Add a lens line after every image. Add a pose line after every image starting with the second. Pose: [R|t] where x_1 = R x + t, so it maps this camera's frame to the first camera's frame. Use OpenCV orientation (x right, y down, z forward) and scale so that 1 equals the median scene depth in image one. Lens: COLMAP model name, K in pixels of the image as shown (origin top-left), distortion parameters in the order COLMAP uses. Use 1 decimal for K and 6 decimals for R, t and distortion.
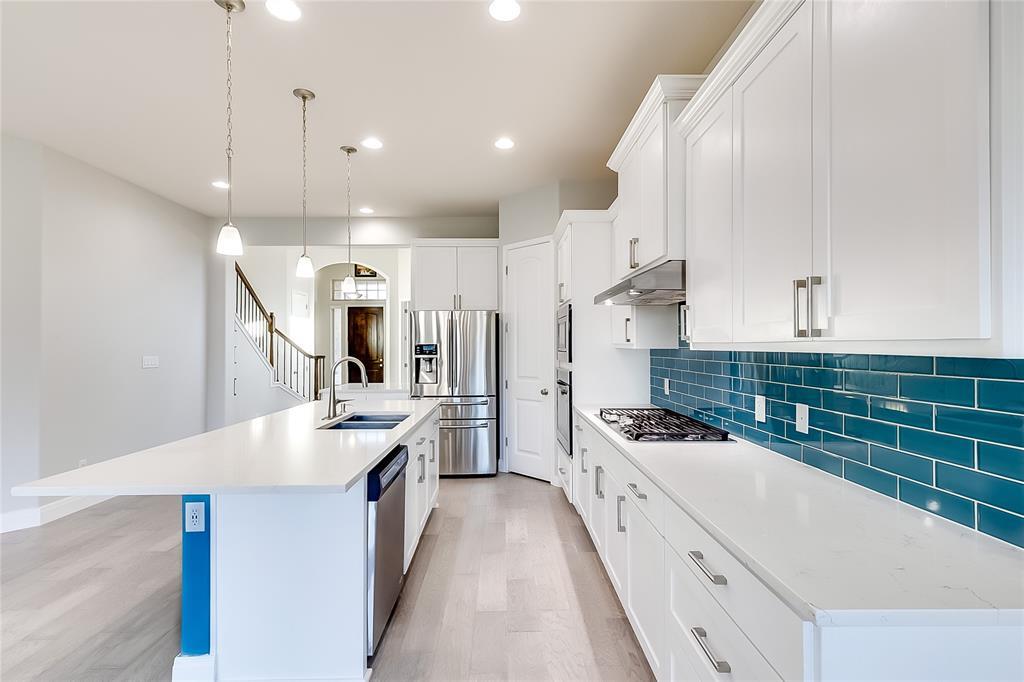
lens RADIAL K [[460.7, 0, 513.0], [0, 460.7, 343.0], [0, 0, 1]] dist [0.007685, -0.001716]
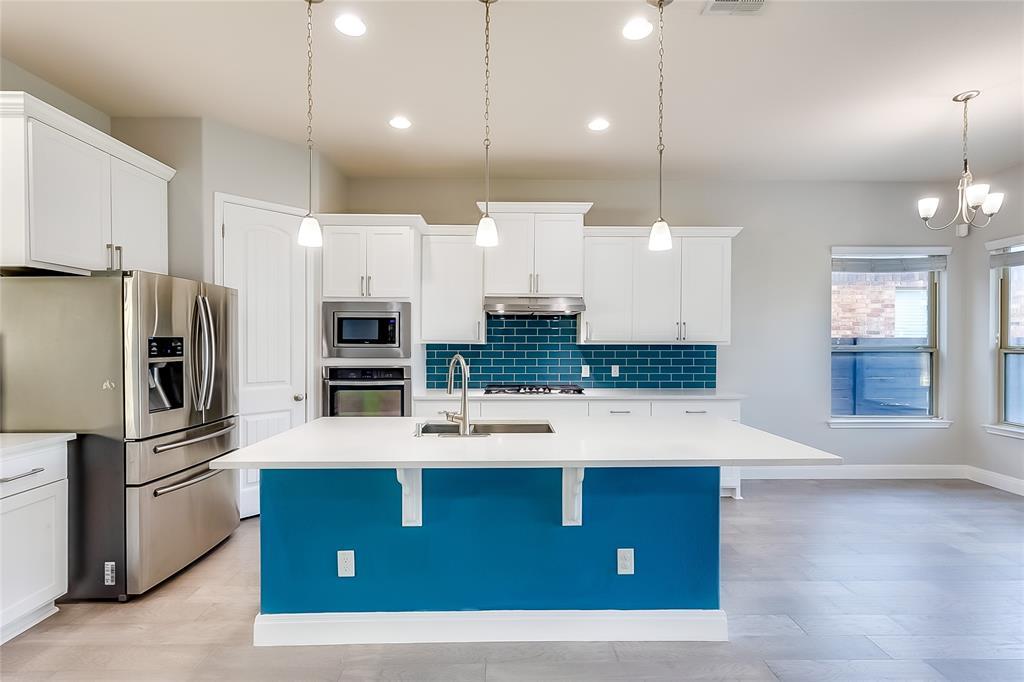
lens RADIAL K [[460.7, 0, 513.3], [0, 460.7, 343.6], [0, 0, 1]] dist [0.007685, -0.001716]
pose [[0.007762, -0.000442, 0.999970, -1.122380], [-0.007803, 0.999969, 0.000503, 0.009536], [-0.999939, -0.007807, 0.007758, 0.909662]]
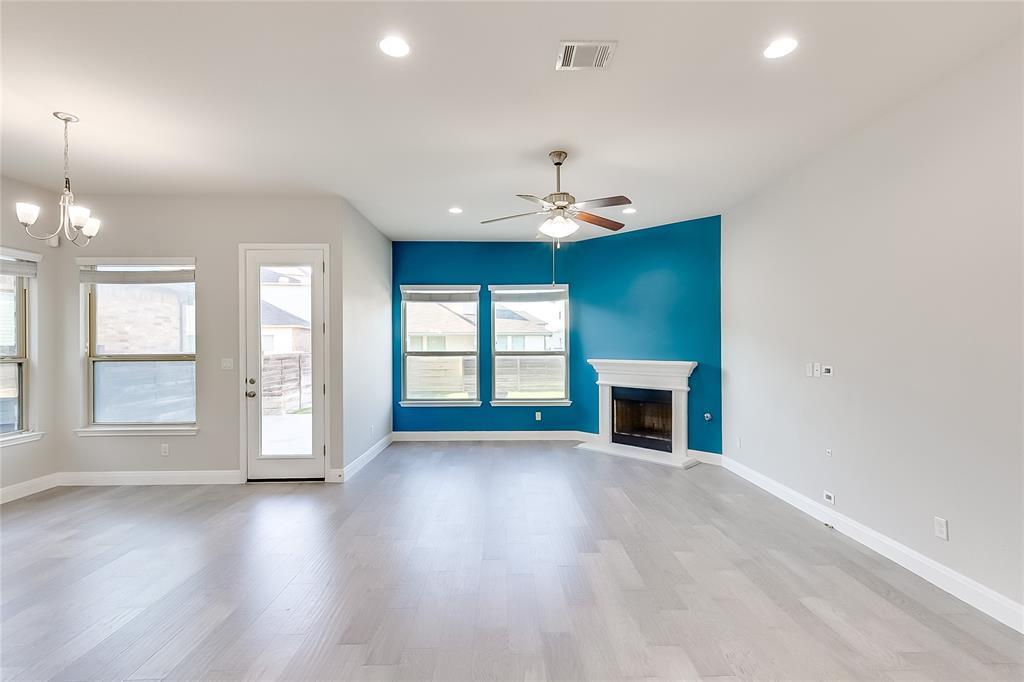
lens RADIAL K [[460.7, 0, 513.5], [0, 460.7, 343.5], [0, 0, 1]] dist [0.007685, -0.001716]
pose [[-0.999962, 0.007324, 0.004649, -1.117055], [0.007282, 0.999933, -0.008981, -0.006897], [-0.004714, -0.008947, -0.999949, 0.971627]]
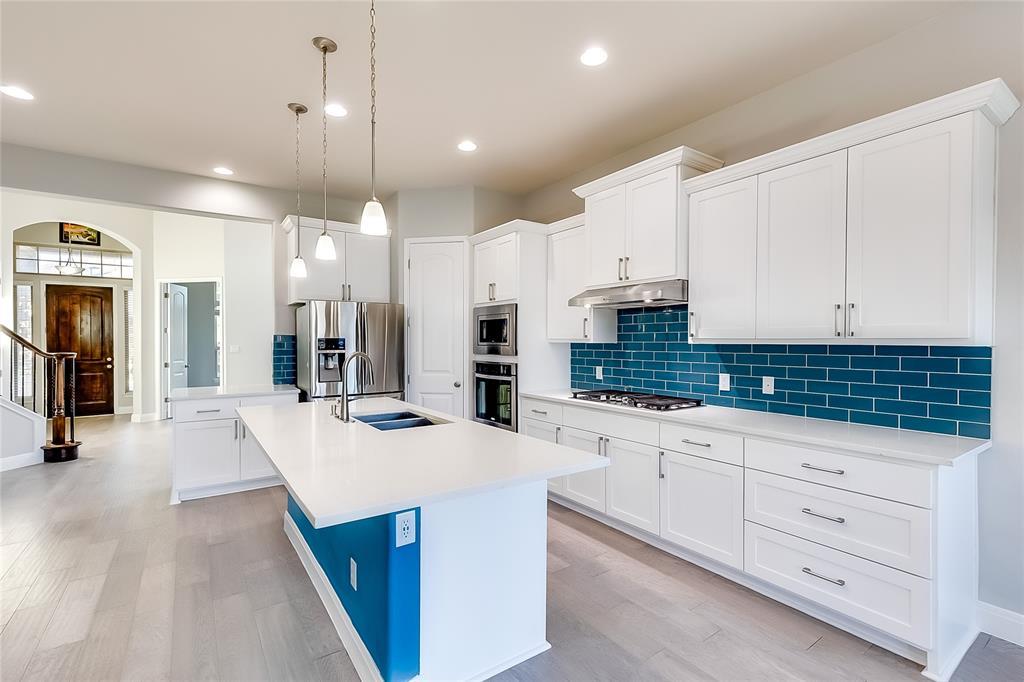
lens RADIAL K [[460.7, 0, 511.4], [0, 460.7, 344.7], [0, 0, 1]] dist [0.007685, -0.001716]
pose [[0.833197, -0.001050, 0.552976, -0.608742], [-0.006367, 0.999914, 0.011492, 0.003880], [-0.552940, -0.013096, 0.833118, 0.086095]]
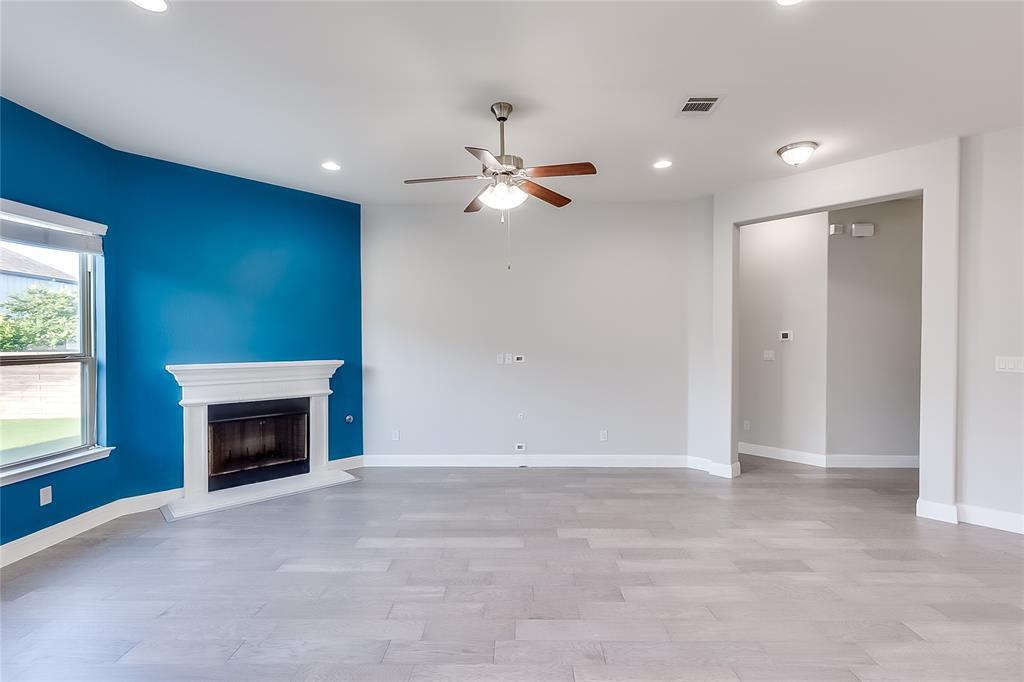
lens RADIAL K [[460.7, 0, 512.7], [0, 460.7, 347.5], [0, 0, 1]] dist [0.007685, -0.001716]
pose [[-0.040121, 0.019107, -0.999012, -0.240081], [0.008243, 0.999789, 0.018791, -0.014887], [0.999161, -0.007481, -0.040270, -0.174574]]
